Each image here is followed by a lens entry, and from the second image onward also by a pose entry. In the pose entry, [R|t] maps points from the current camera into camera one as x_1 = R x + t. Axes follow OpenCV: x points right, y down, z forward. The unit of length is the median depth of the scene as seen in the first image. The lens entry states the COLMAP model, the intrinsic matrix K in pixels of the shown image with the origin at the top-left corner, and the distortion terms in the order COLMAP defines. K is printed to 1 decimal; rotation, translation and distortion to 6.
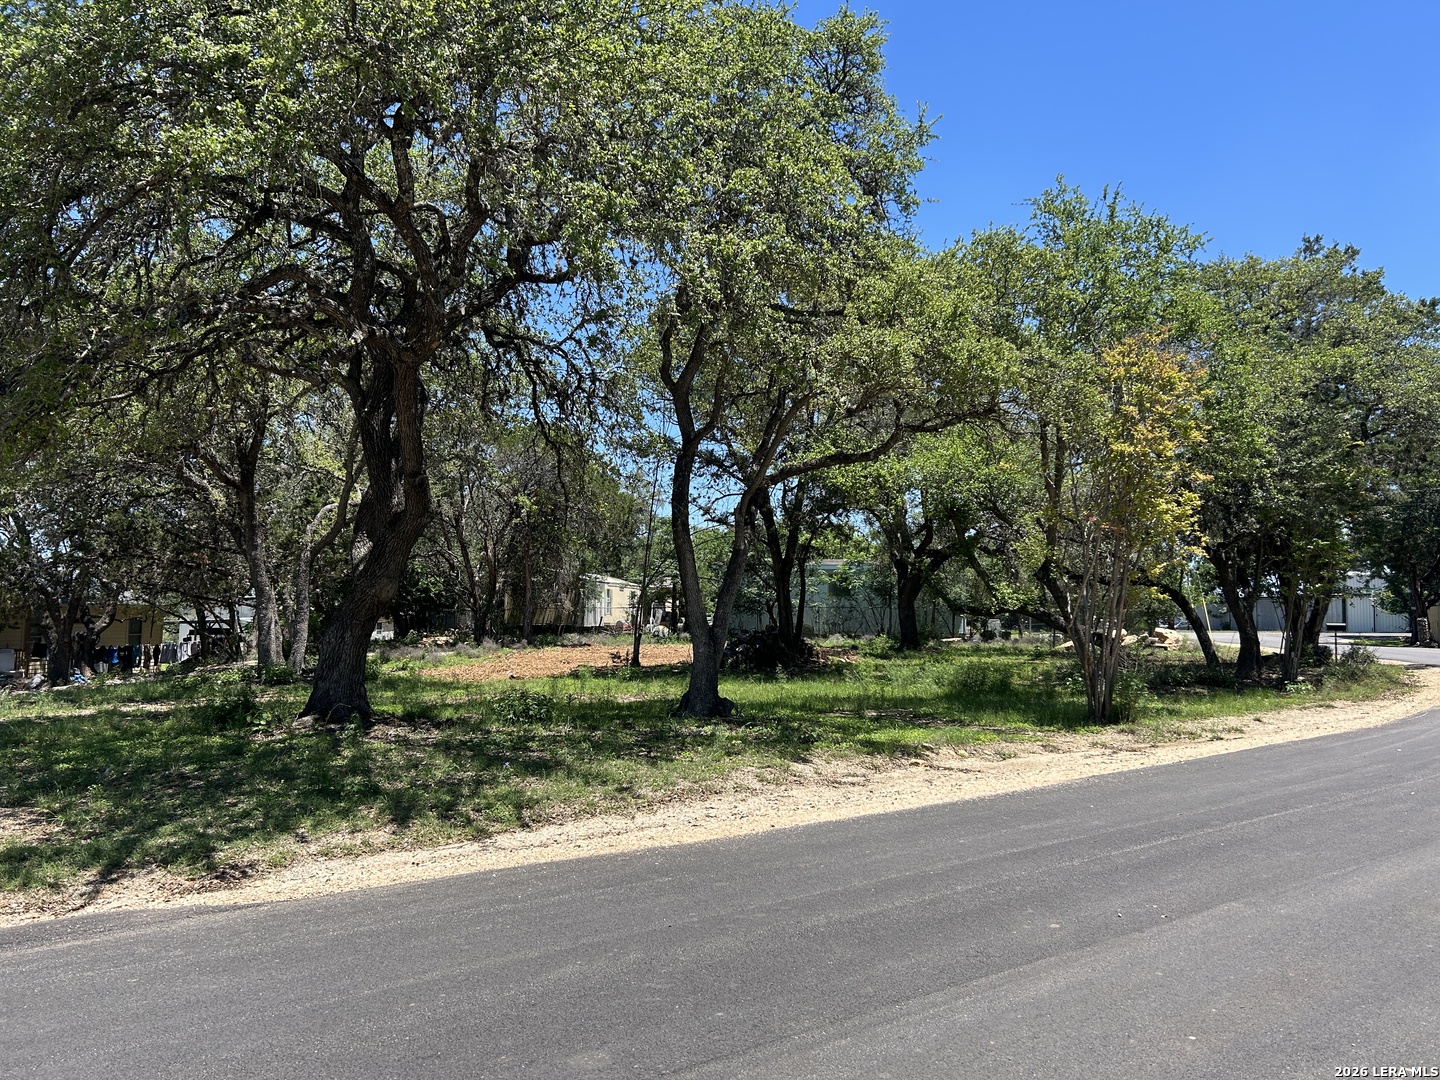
lens RADIAL K [[1076.5, 0, 724.1], [0, 1076.5, 543.6], [0, 0, 1]] dist [0.059183, -0.069816]
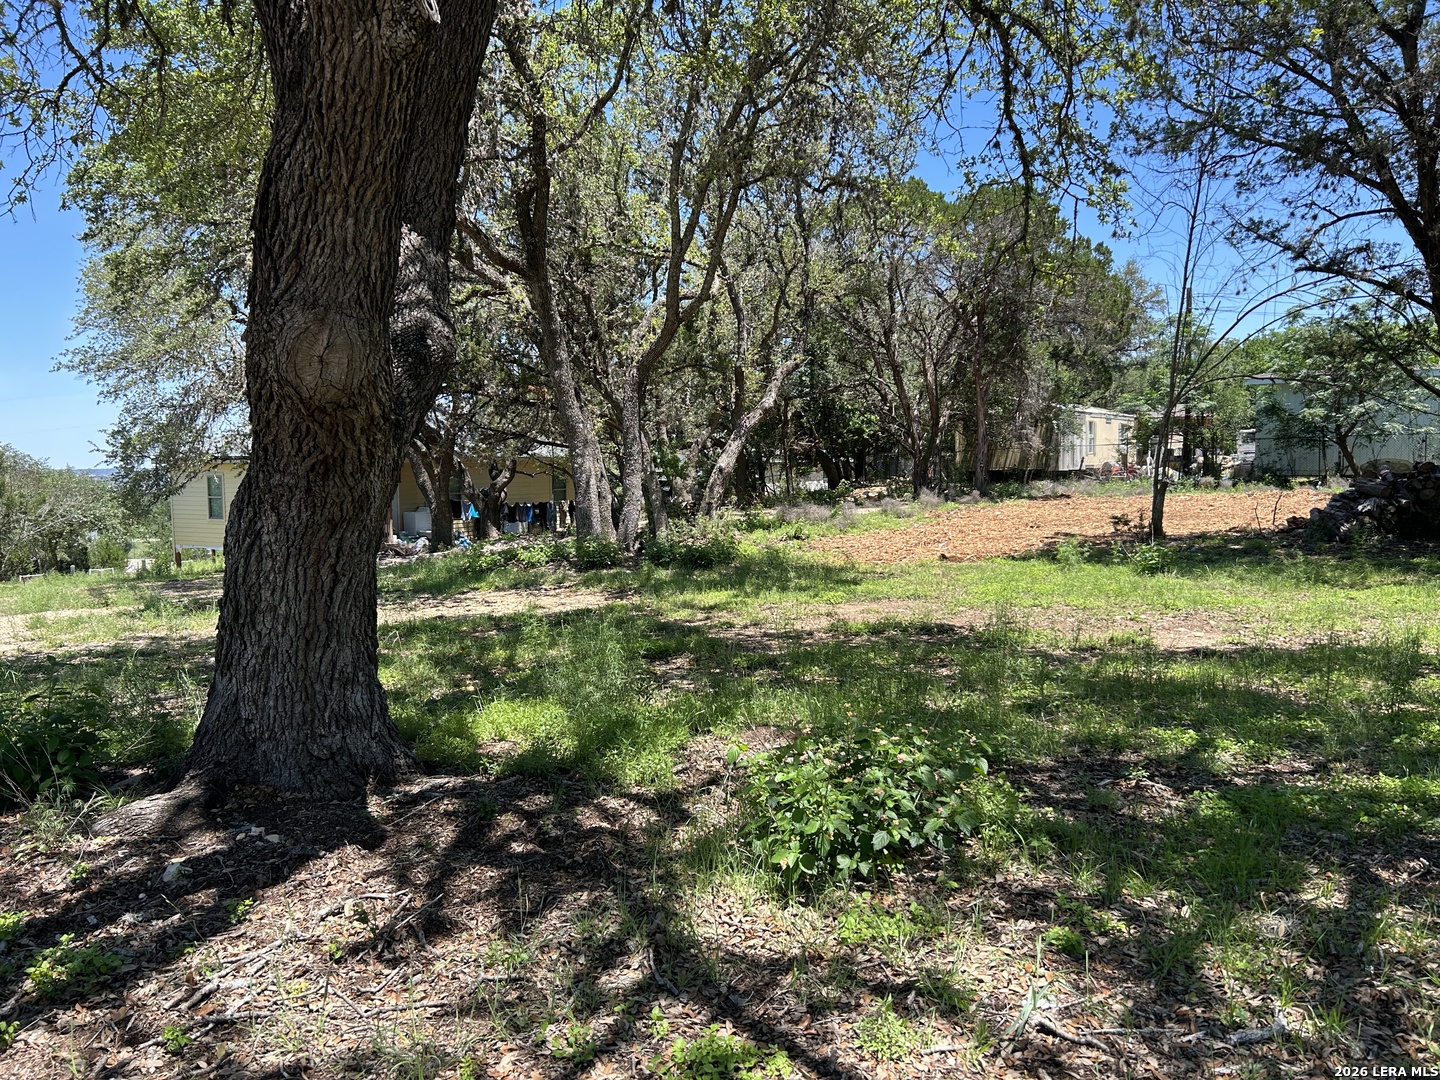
lens RADIAL K [[1076.5, 0, 728.8], [0, 1076.5, 542.2], [0, 0, 1]] dist [0.059183, -0.069816]
pose [[0.912328, 0.004815, -0.409432, -0.035048], [0.053124, 0.990088, 0.130017, 0.018077], [0.406000, -0.140369, 0.903029, 0.245840]]
